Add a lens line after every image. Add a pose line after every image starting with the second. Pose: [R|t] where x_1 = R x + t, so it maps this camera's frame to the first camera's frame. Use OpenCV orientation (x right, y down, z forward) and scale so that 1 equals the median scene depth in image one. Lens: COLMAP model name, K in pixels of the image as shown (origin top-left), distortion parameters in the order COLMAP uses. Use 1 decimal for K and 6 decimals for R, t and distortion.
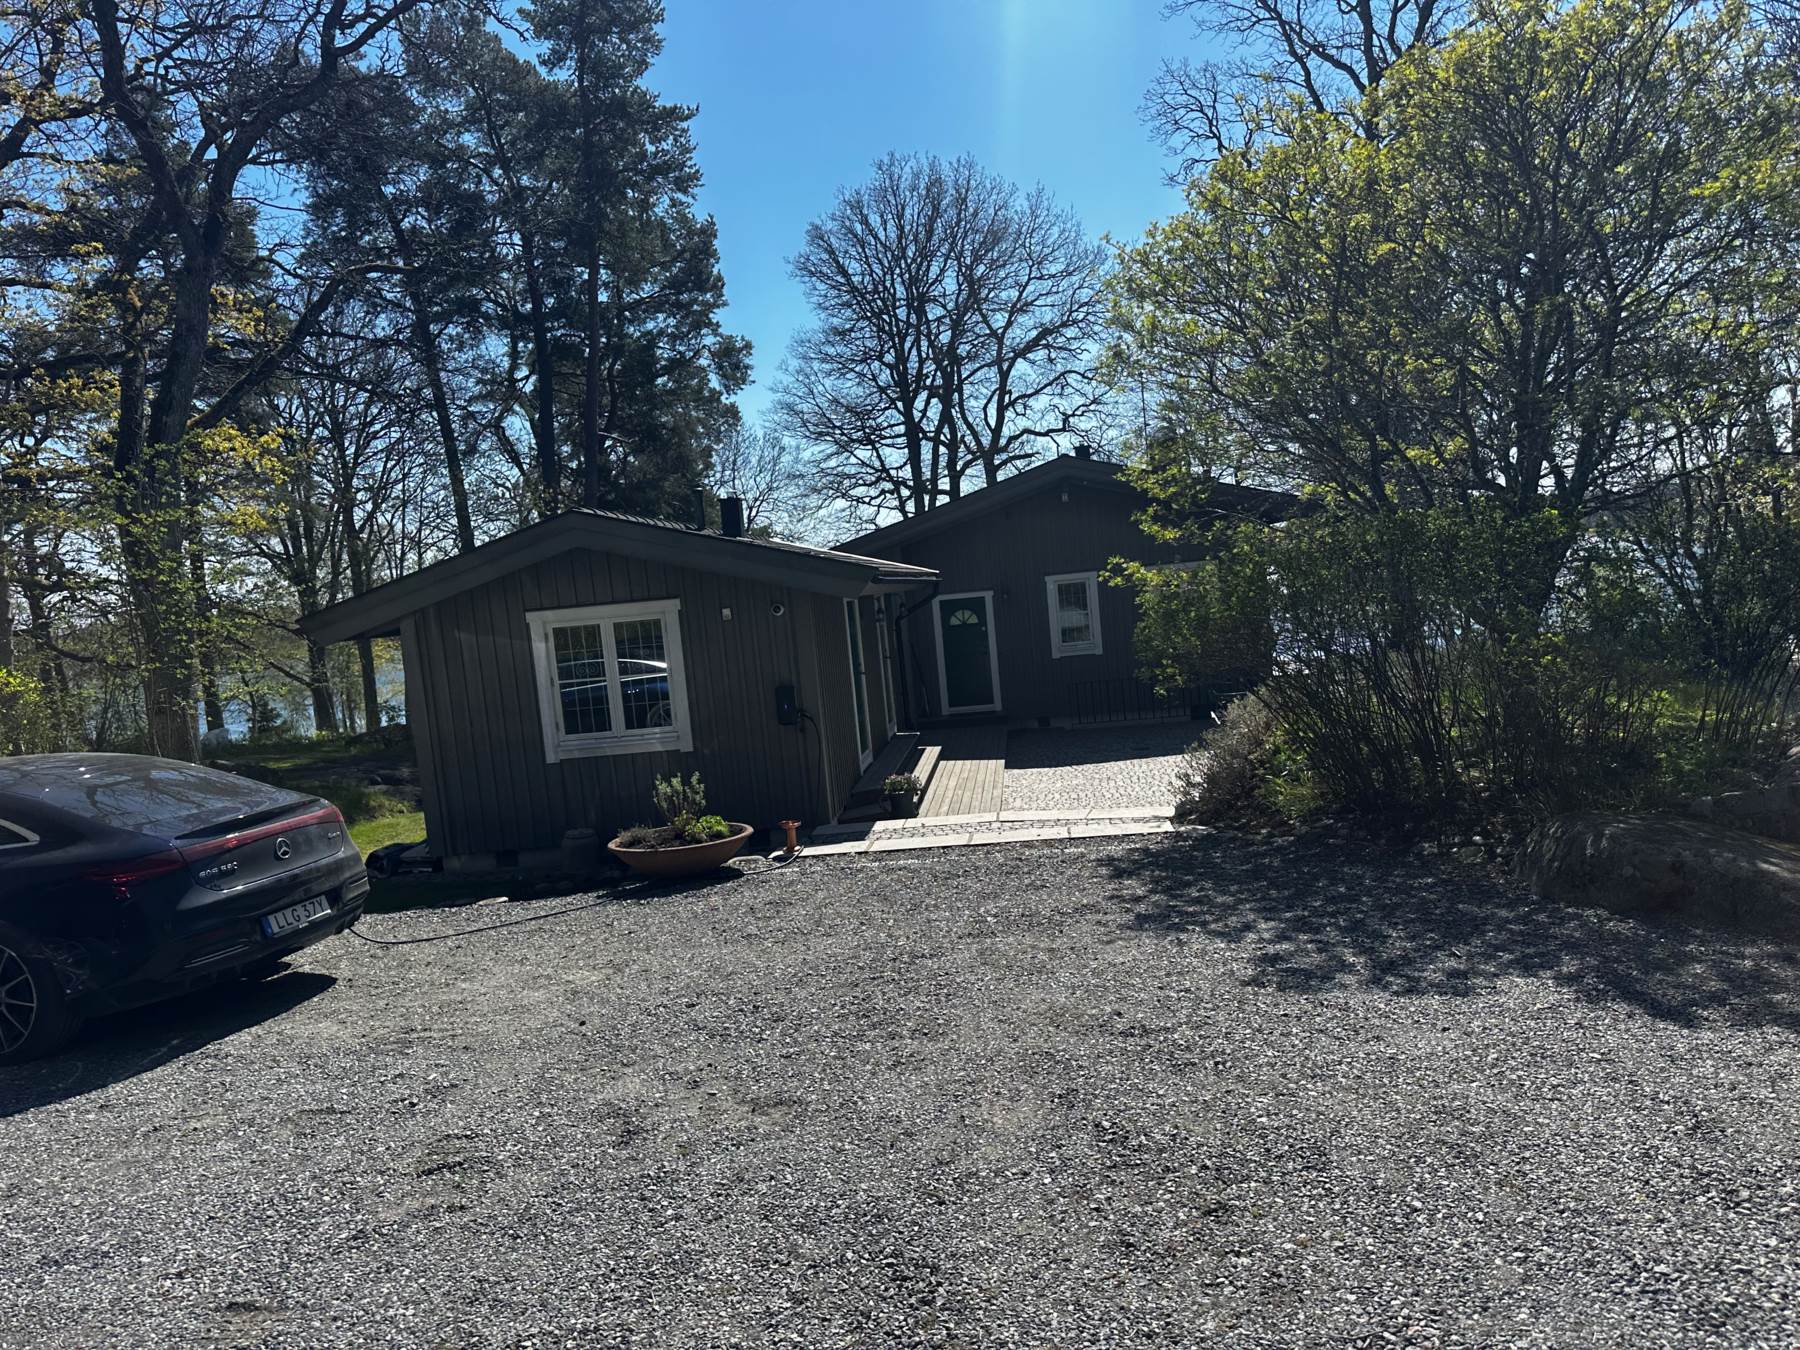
lens RADIAL K [[1252.1, 0, 900.0], [0, 1252.1, 675.0], [0, 0, 1]] dist [0.005476, 0.000382]
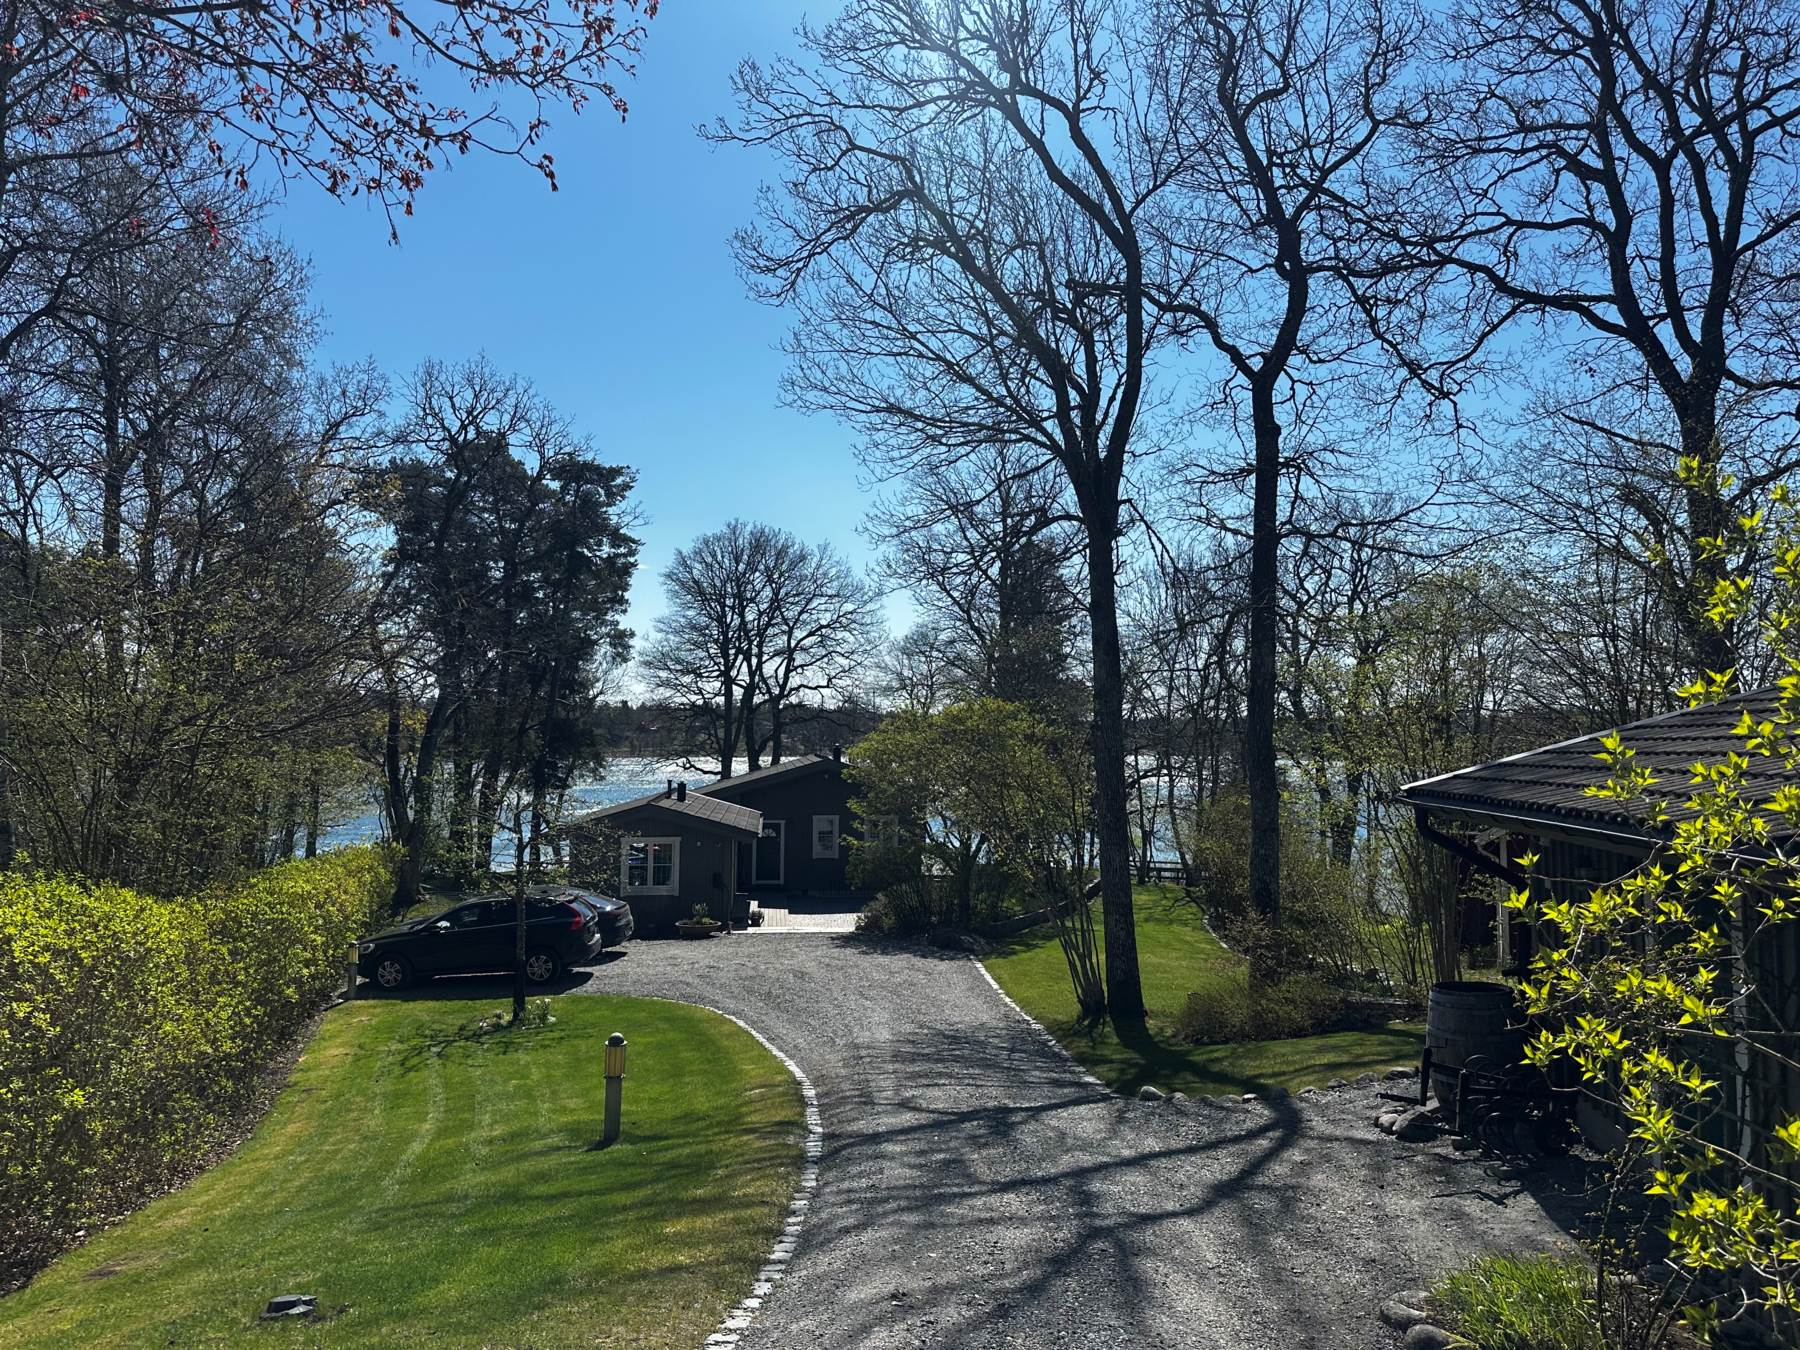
lens RADIAL K [[1252.1, 0, 900.0], [0, 1252.1, 675.0], [0, 0, 1]] dist [0.005476, 0.000382]
pose [[0.974799, 0.114731, 0.191321, -0.162279], [-0.088065, 0.985869, -0.142501, -0.036760], [-0.204967, 0.122061, 0.971128, -1.024886]]
